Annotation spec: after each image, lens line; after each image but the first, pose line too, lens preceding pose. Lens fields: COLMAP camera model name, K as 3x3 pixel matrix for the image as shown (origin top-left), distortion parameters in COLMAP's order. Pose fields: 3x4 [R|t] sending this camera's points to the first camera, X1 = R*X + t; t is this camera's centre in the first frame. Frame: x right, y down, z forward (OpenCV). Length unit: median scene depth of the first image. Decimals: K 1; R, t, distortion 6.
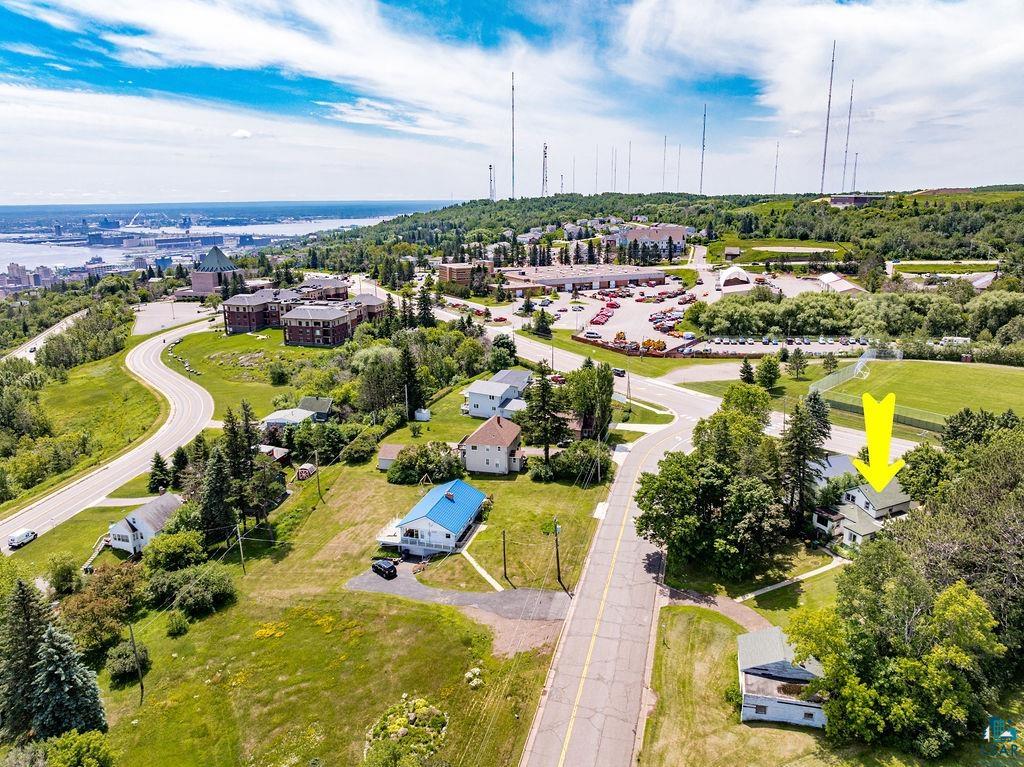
lens RADIAL K [[728.1, 0, 515.9], [0, 728.1, 384.9], [0, 0, 1]] dist [-0.049880, 0.028028]
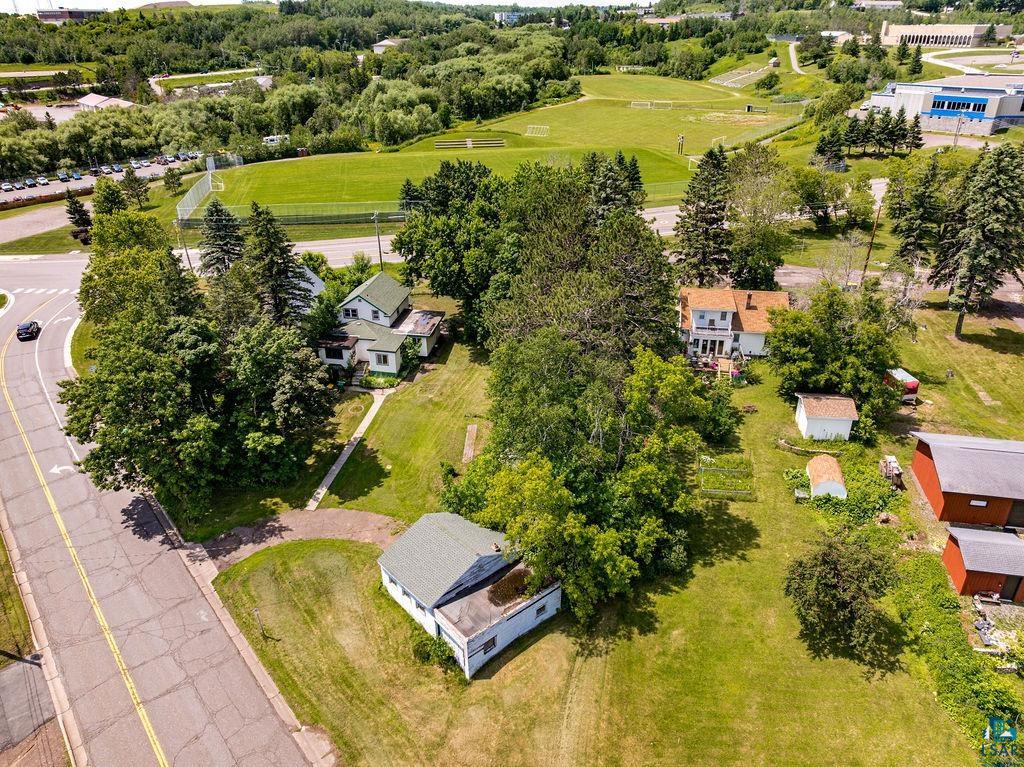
lens RADIAL K [[728.1, 0, 515.9], [0, 728.1, 384.9], [0, 0, 1]] dist [-0.049880, 0.028028]
pose [[0.576486, -0.372082, 0.727474, -0.018055], [0.213097, 0.927957, 0.305755, 0.032287], [-0.788831, -0.021240, 0.614244, 0.408430]]
